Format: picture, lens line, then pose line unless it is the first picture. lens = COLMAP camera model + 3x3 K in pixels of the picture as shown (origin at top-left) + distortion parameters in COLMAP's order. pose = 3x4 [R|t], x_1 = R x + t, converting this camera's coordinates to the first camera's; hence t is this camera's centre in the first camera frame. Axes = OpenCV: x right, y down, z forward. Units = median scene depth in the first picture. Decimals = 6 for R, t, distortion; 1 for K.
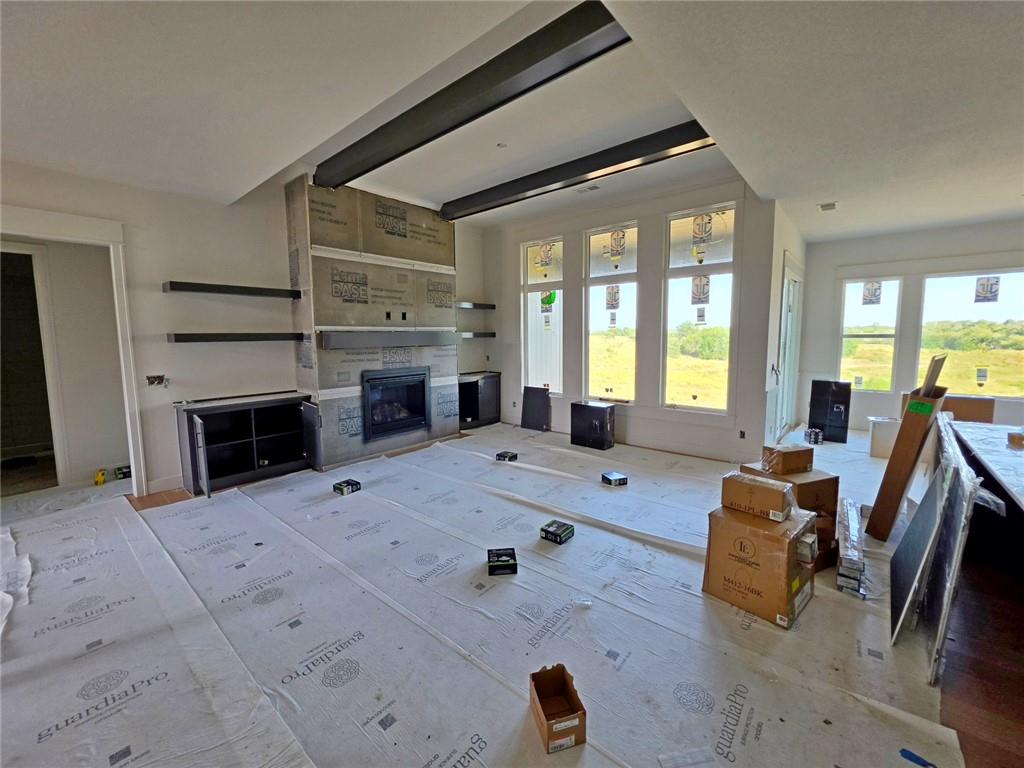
lens RADIAL K [[412.6, 0, 517.8], [0, 412.6, 377.3], [0, 0, 1]] dist [-0.002166, -0.000016]
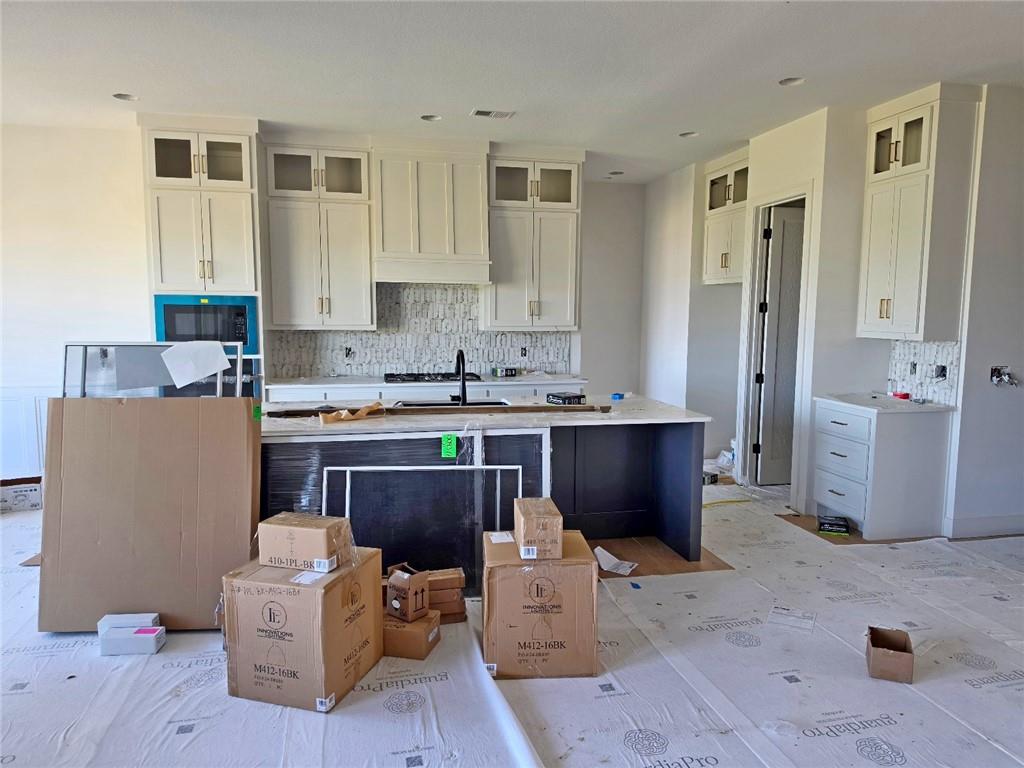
lens RADIAL K [[707.9, 0, 507.8], [0, 707.9, 388.0], [0, 0, 1]] dist [0.113285, -0.166415]
pose [[-0.793974, -0.061147, 0.604869, -0.071634], [0.064561, 0.980823, 0.183897, -0.100839], [-0.604514, 0.185060, -0.774800, 1.004433]]
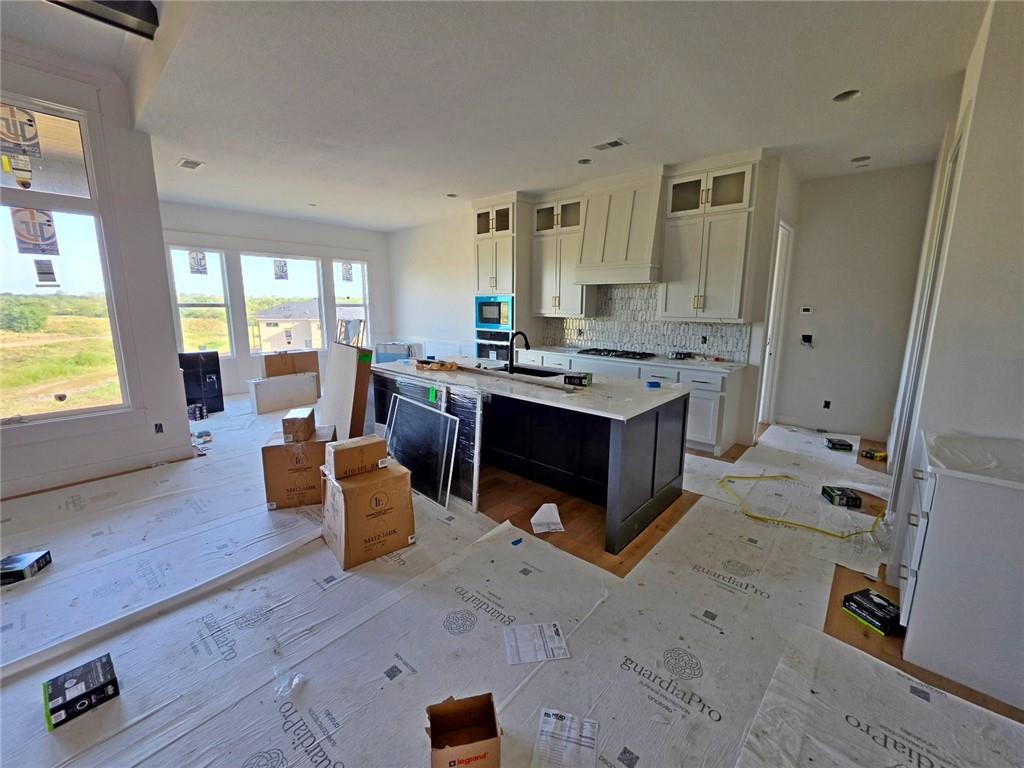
lens RADIAL K [[412.6, 0, 515.9], [0, 412.6, 375.1], [0, 0, 1]] dist [-0.004063, 0.000119]
pose [[0.027298, -0.161824, 0.986442, -0.214163], [0.096617, 0.982617, 0.158522, -0.022739], [-0.994947, 0.090980, 0.042458, 0.268115]]
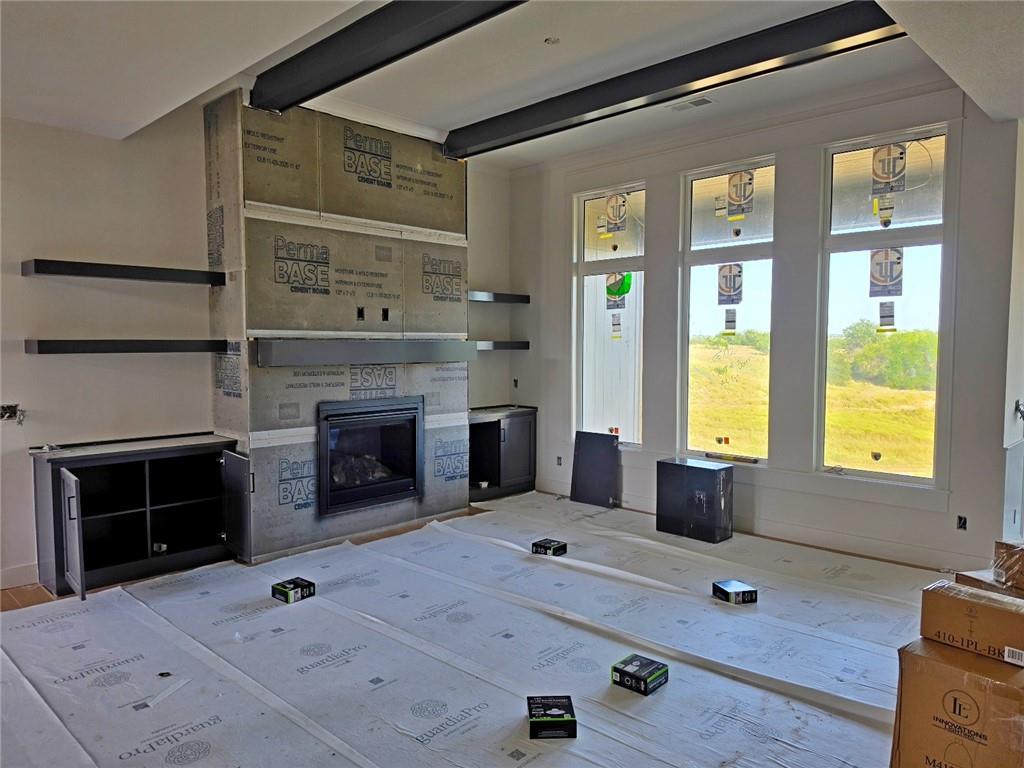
lens RADIAL K [[707.9, 0, 507.8], [0, 707.9, 388.0], [0, 0, 1]] dist [0.113285, -0.166415]
pose [[0.997517, 0.012980, -0.069226, -0.019538], [-0.015610, 0.999172, -0.037577, -0.000889], [0.068681, 0.038564, 0.996893, -0.051833]]
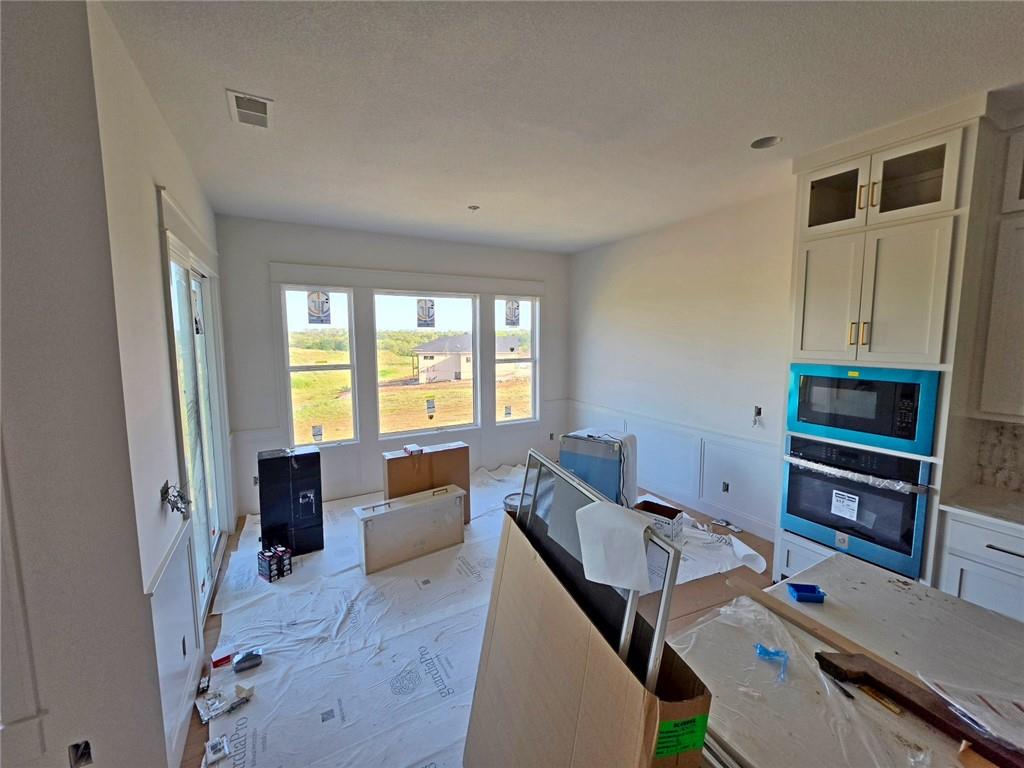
lens RADIAL K [[412.6, 0, 515.9], [0, 412.6, 375.1], [0, 0, 1]] dist [-0.004063, 0.000119]
pose [[0.346554, -0.083822, 0.934277, 0.403814], [0.097418, 0.993830, 0.053029, -0.123947], [-0.932957, 0.072638, 0.352582, 0.584585]]
